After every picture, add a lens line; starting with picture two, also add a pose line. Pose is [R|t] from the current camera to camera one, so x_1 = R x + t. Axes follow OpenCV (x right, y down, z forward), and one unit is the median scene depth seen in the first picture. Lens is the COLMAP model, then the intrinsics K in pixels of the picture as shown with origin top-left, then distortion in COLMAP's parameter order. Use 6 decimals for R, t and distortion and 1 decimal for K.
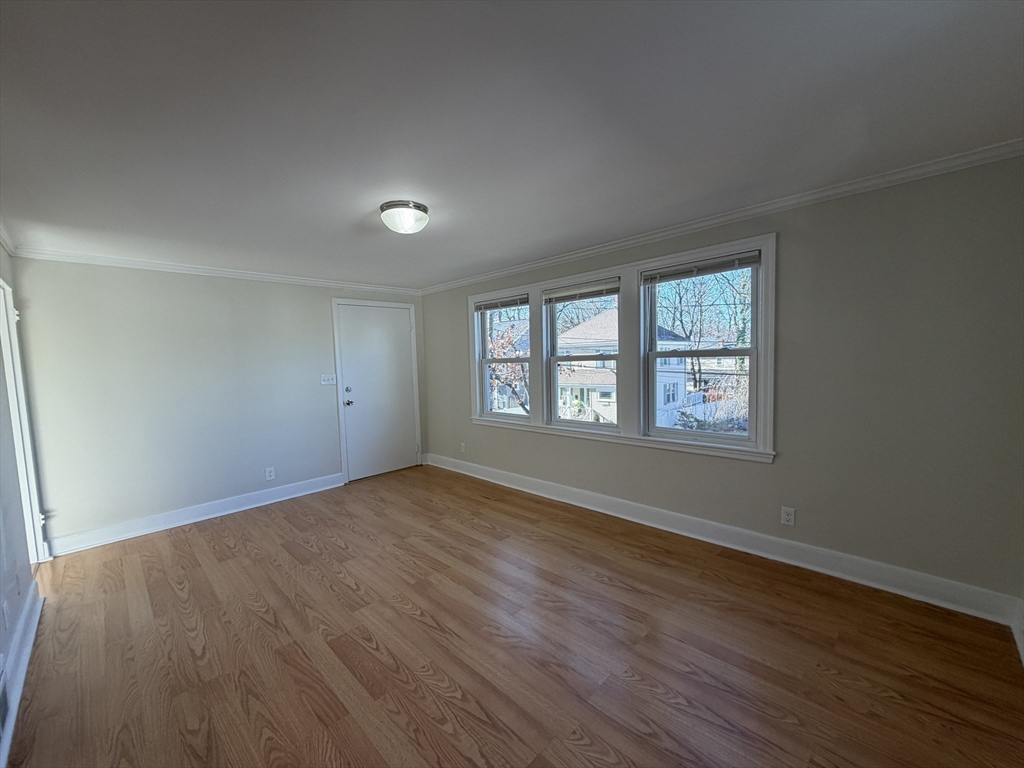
lens RADIAL K [[406.5, 0, 515.4], [0, 406.5, 382.9], [0, 0, 1]] dist [-0.002690, 0.000365]
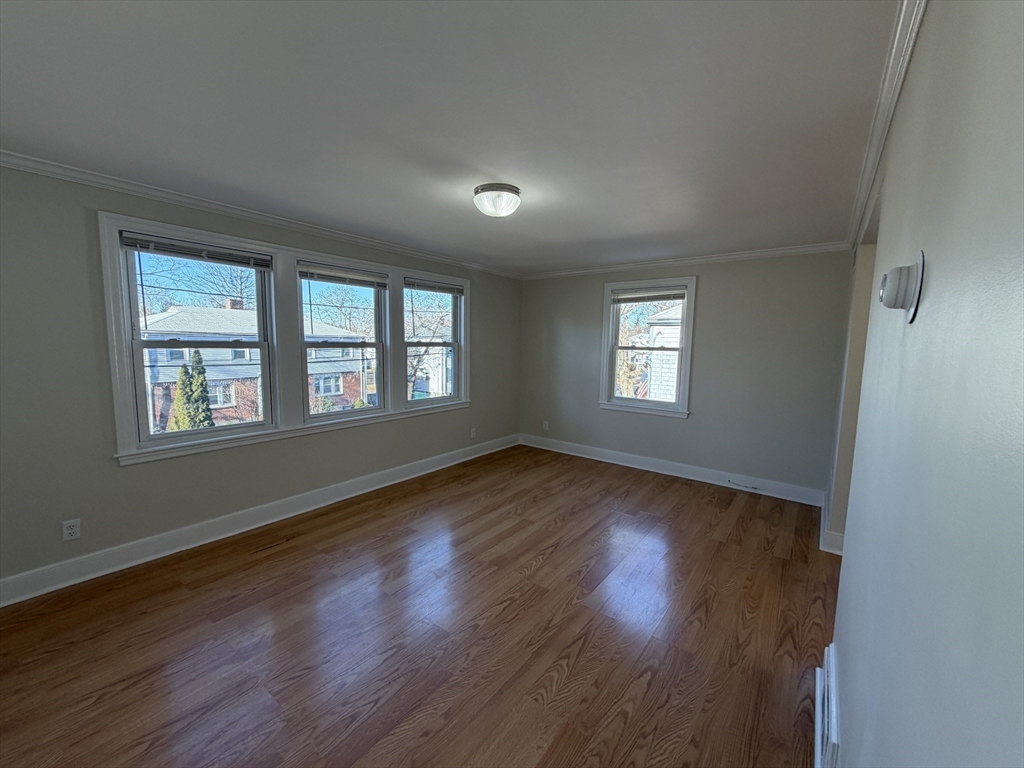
lens RADIAL K [[406.5, 0, 506.9], [0, 406.5, 382.8], [0, 0, 1]] dist [-0.002690, 0.000365]
pose [[-0.105804, -0.070334, 0.991897, -0.821588], [0.047021, 0.996026, 0.075642, -0.026161], [-0.993275, 0.054643, -0.102076, 0.706876]]
